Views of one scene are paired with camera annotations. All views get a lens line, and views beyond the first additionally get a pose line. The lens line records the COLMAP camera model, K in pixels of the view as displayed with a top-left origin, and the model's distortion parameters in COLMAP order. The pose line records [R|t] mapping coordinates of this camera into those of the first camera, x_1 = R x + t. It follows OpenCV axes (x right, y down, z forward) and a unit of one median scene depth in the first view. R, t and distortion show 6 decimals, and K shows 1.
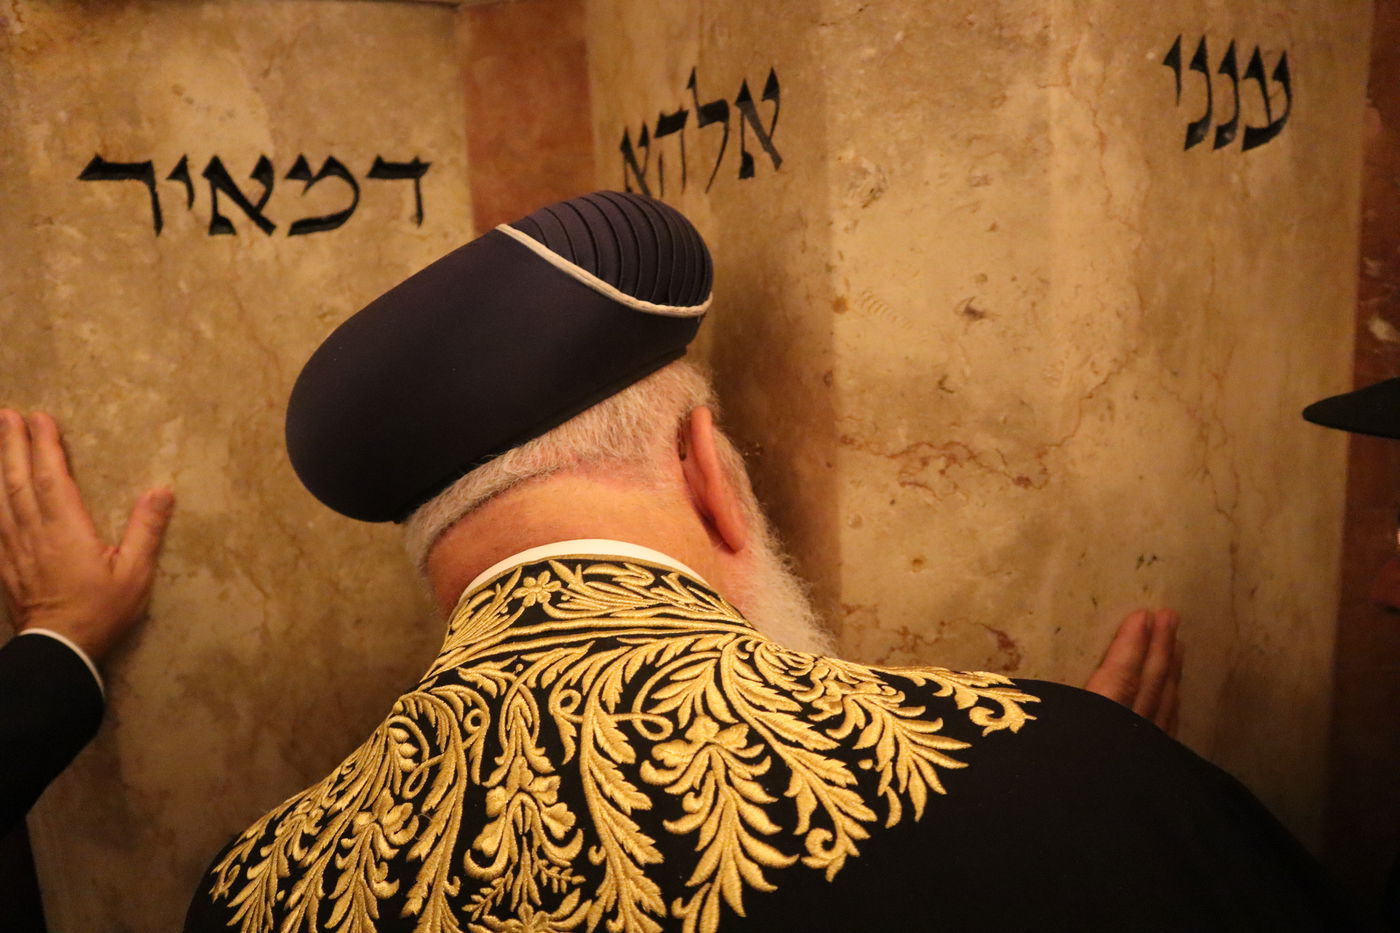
lens RADIAL K [[1034.5, 0, 699.7], [0, 1034.5, 509.3], [0, 0, 1]] dist [-0.075328, 0.039526]
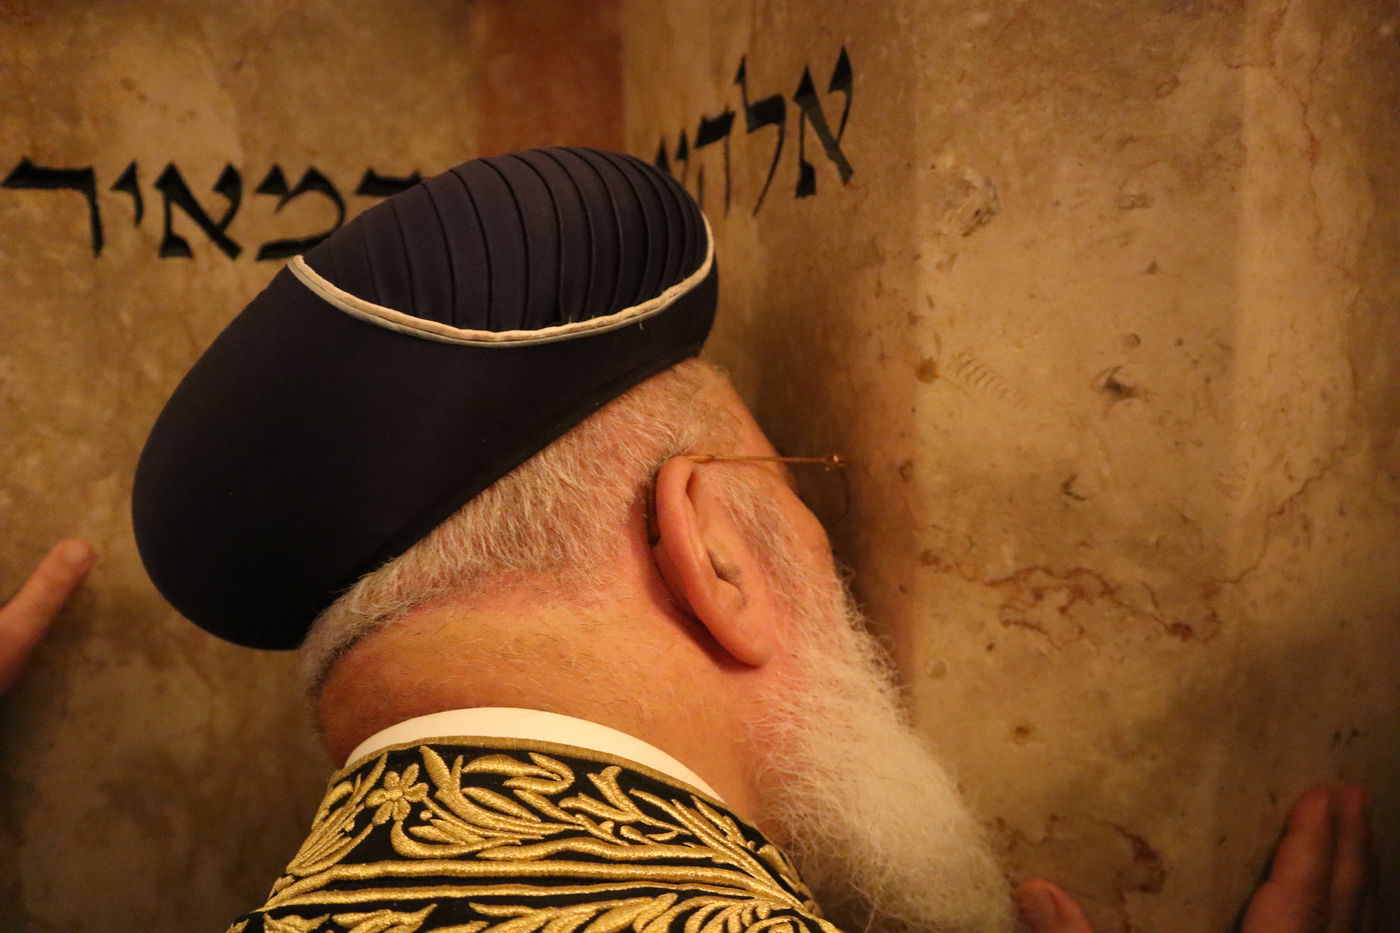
lens RADIAL K [[1034.5, 0, 699.7], [0, 1034.5, 509.3], [0, 0, 1]] dist [-0.075328, 0.039526]
pose [[0.996919, 0.039032, -0.068042, 0.030836], [-0.041605, 0.998456, -0.036813, -0.067944], [0.066500, 0.039530, 0.997003, 0.273771]]
